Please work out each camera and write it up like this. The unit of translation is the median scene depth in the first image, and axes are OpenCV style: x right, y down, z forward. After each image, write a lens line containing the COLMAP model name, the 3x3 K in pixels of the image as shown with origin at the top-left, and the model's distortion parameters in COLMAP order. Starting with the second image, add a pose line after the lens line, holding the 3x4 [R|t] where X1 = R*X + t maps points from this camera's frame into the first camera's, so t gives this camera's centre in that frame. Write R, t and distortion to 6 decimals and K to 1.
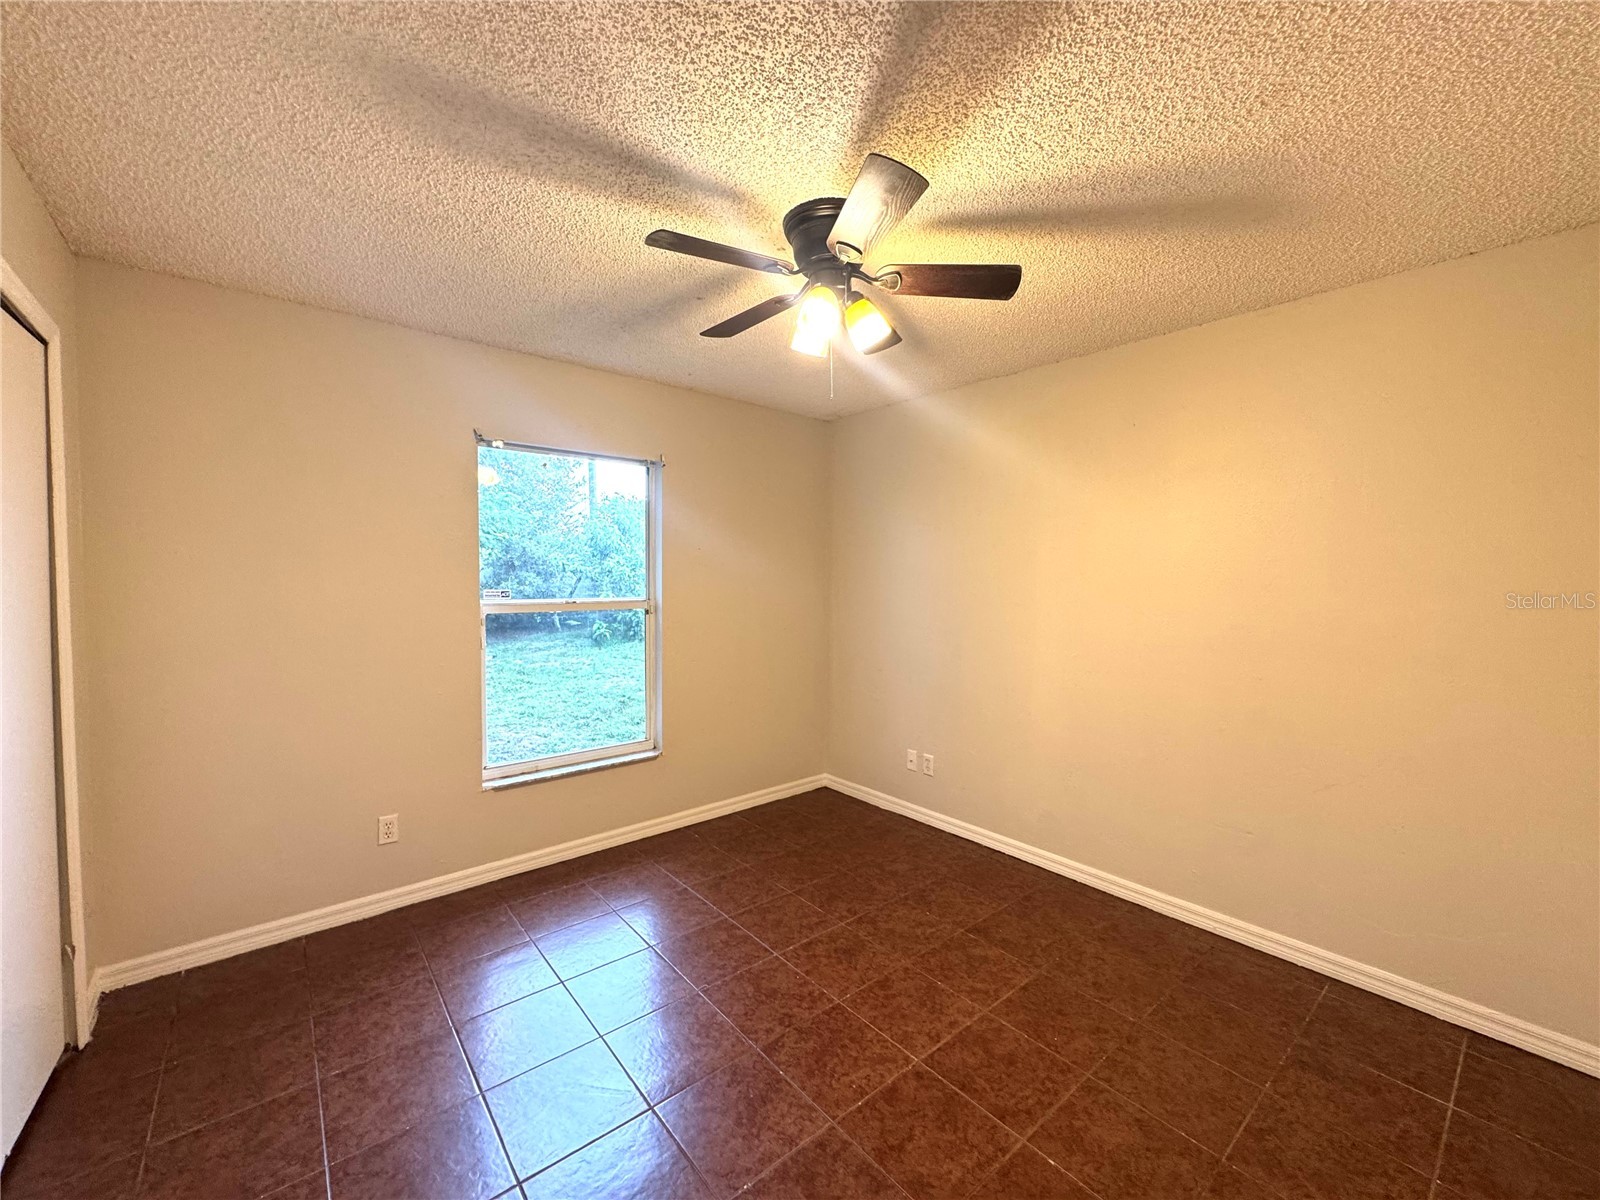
lens RADIAL K [[641.4, 0, 800.0], [0, 641.4, 600.0], [0, 0, 1]] dist [-0.000324, 0.000201]
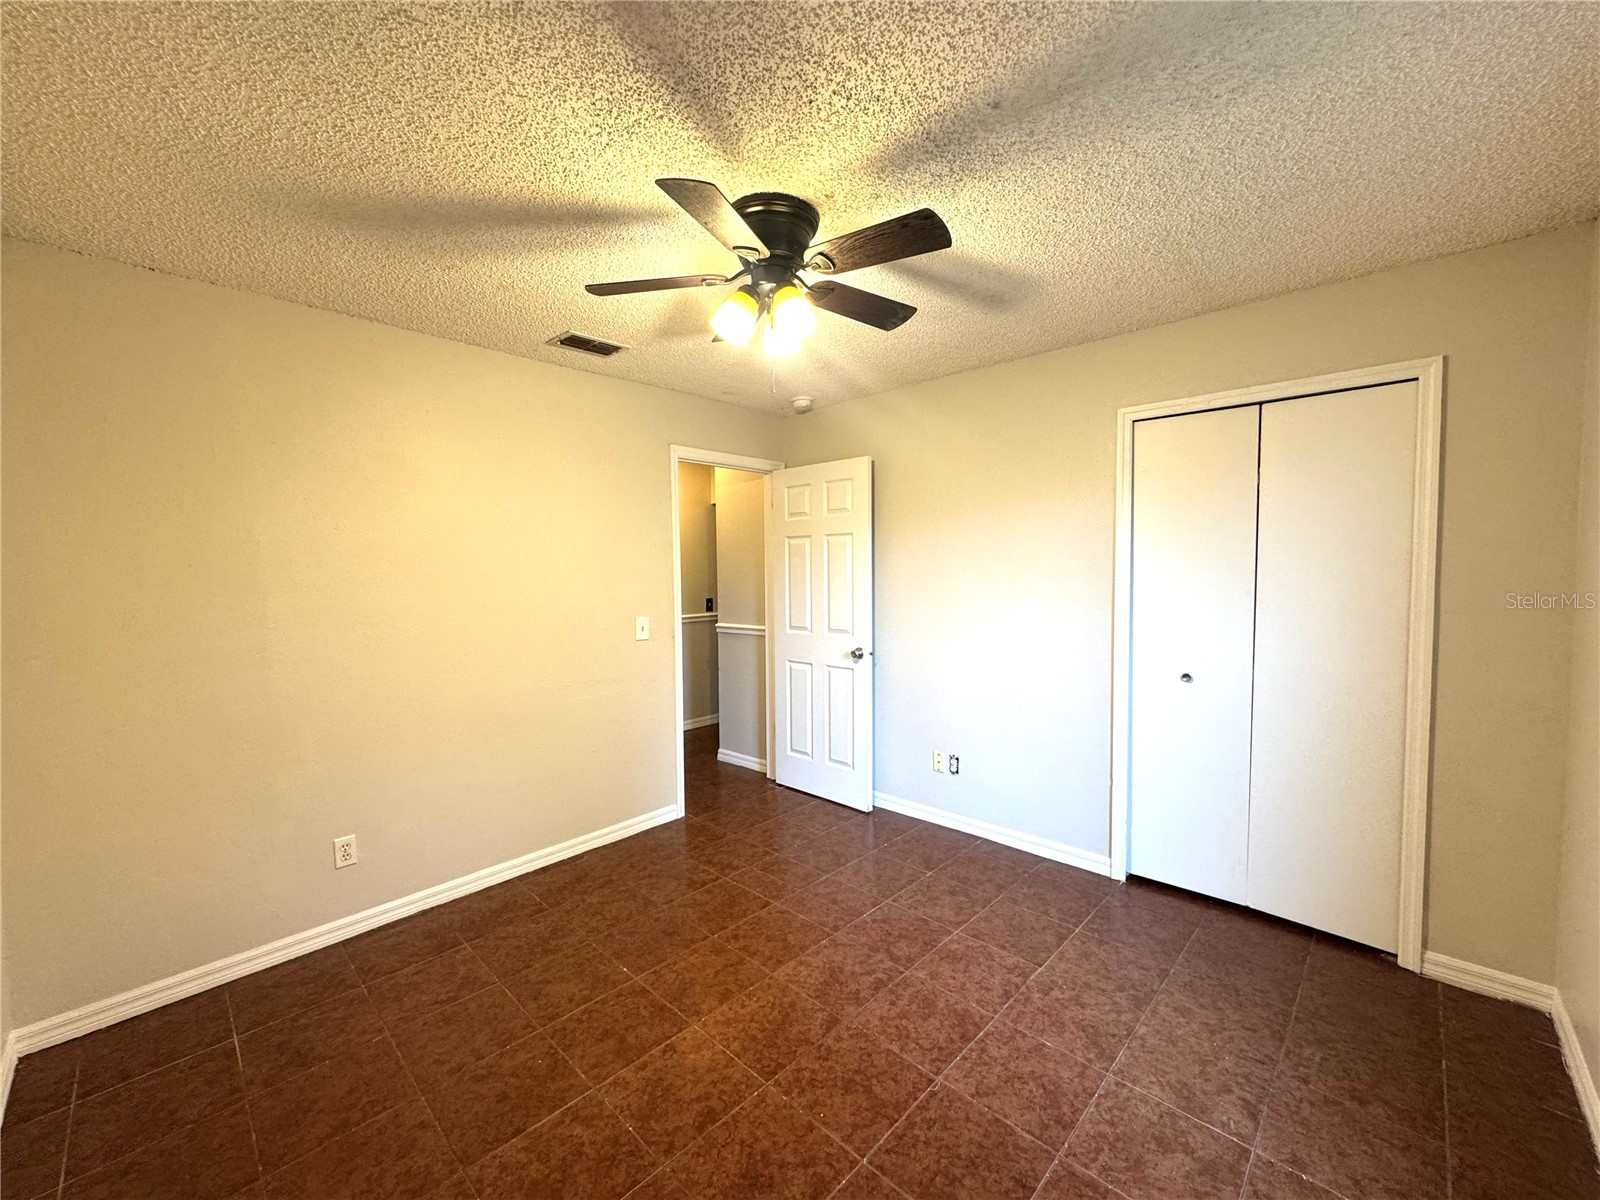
lens RADIAL K [[641.4, 0, 800.0], [0, 641.4, 600.0], [0, 0, 1]] dist [-0.000324, 0.000201]
pose [[-0.994525, 0.007947, -0.104200, 0.109838], [-0.000932, 0.996390, 0.084891, -0.080898], [0.104498, 0.084523, -0.990927, 1.949606]]
